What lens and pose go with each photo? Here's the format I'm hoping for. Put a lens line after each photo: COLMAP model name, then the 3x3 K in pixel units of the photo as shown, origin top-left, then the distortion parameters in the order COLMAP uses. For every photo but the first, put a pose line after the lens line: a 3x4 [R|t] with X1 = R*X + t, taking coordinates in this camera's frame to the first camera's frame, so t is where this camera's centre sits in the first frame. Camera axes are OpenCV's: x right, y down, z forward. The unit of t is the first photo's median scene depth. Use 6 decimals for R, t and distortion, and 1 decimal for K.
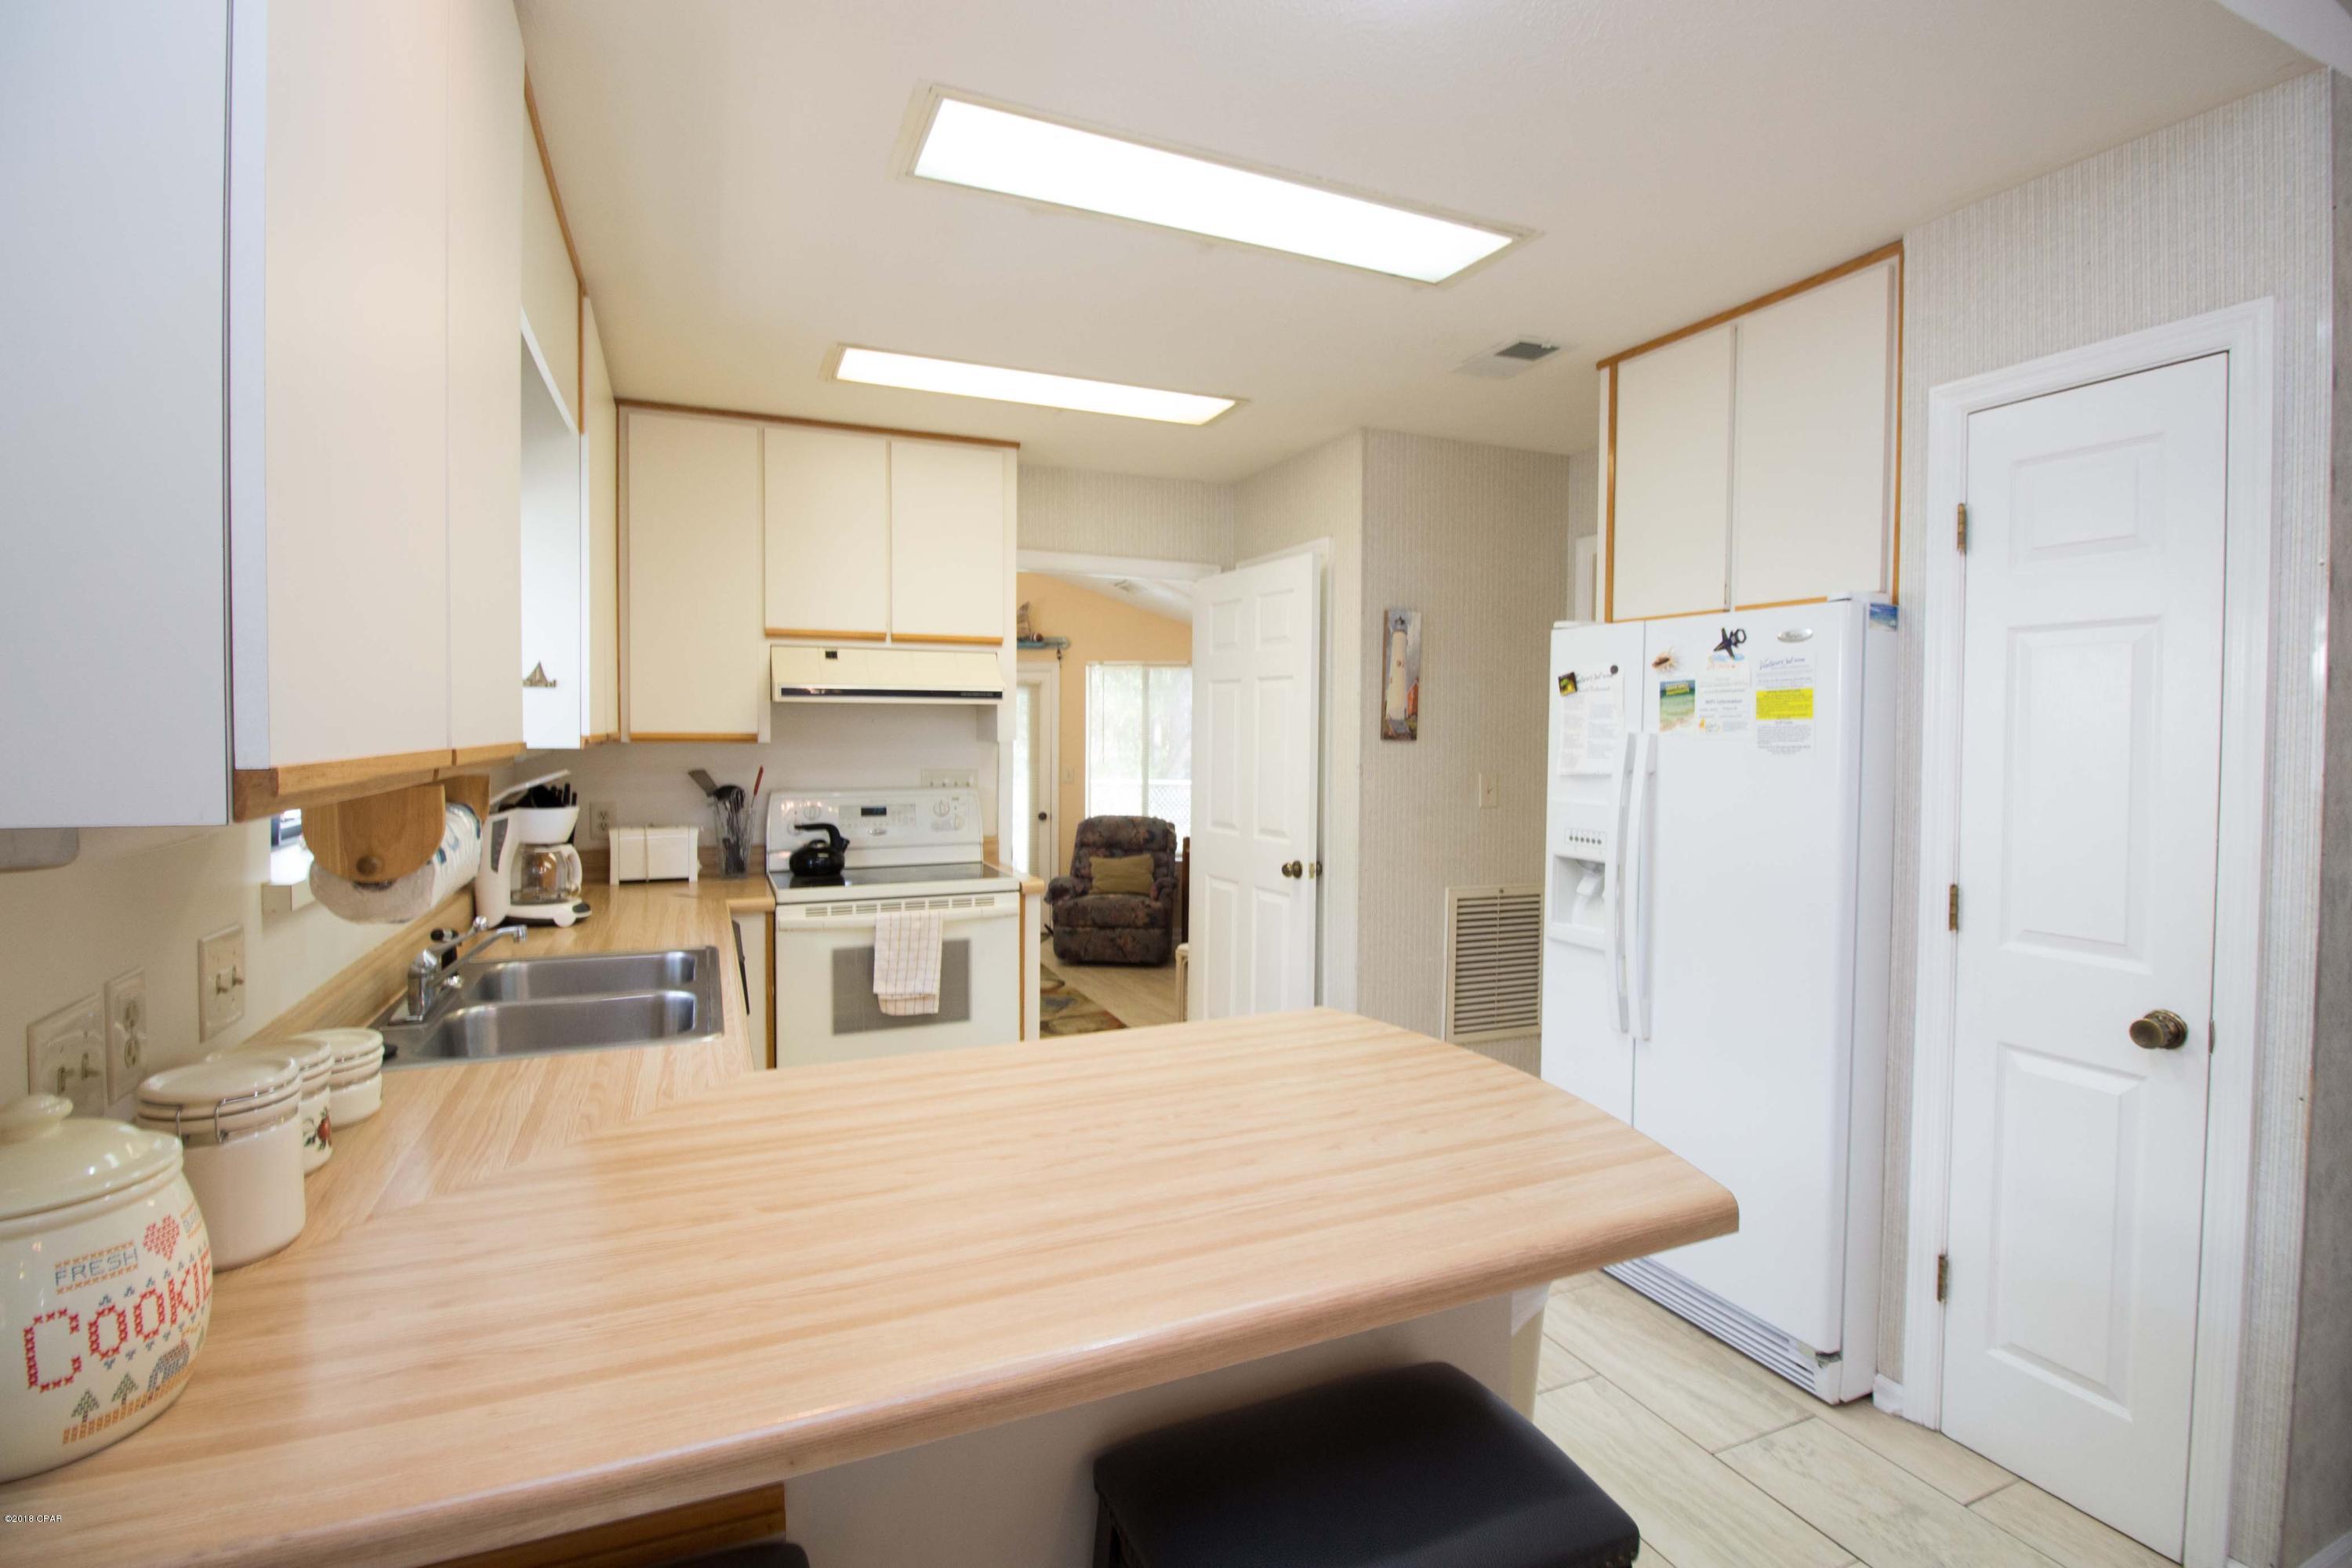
lens RADIAL K [[1095.2, 0, 1175.5], [0, 1095.2, 759.5], [0, 0, 1]] dist [0.001168, -0.013182]
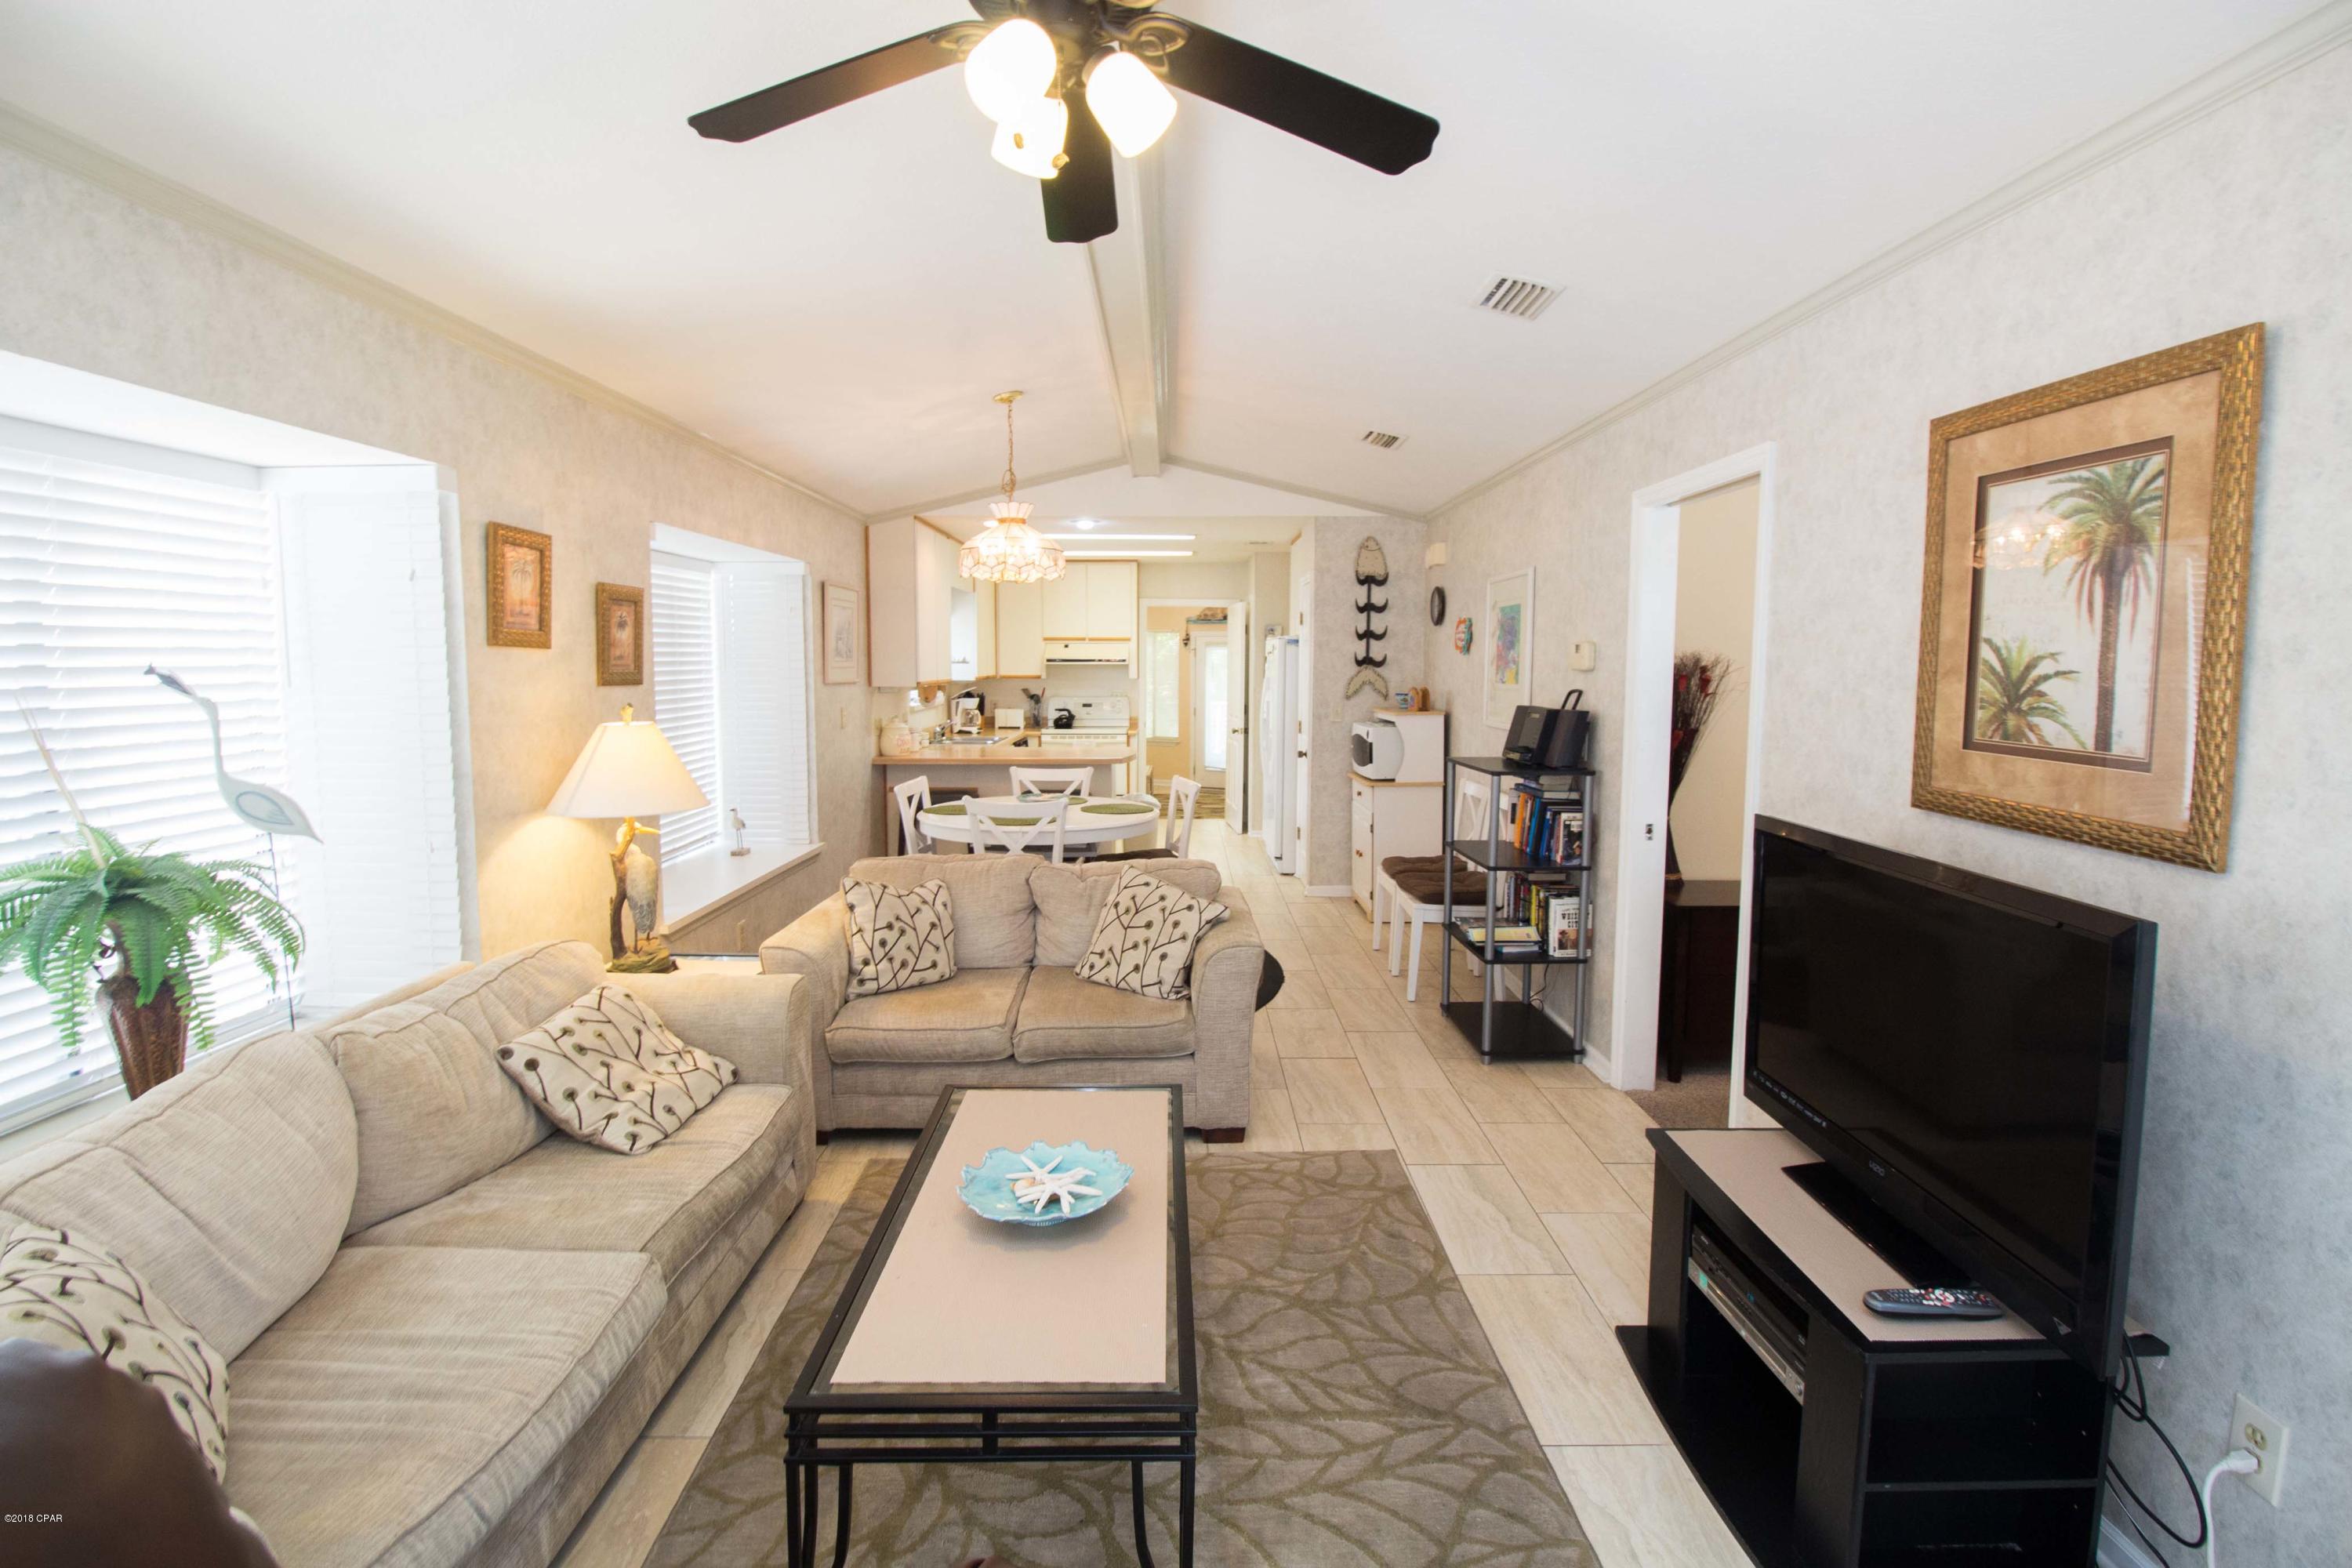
lens RADIAL K [[1095.2, 0, 1179.9], [0, 1095.2, 756.9], [0, 0, 1]] dist [0.001168, -0.013182]
pose [[0.919890, 0.030731, -0.390971, 1.028310], [-0.008192, 0.998213, 0.059187, 0.015630], [0.392091, -0.051242, 0.918498, -1.415046]]
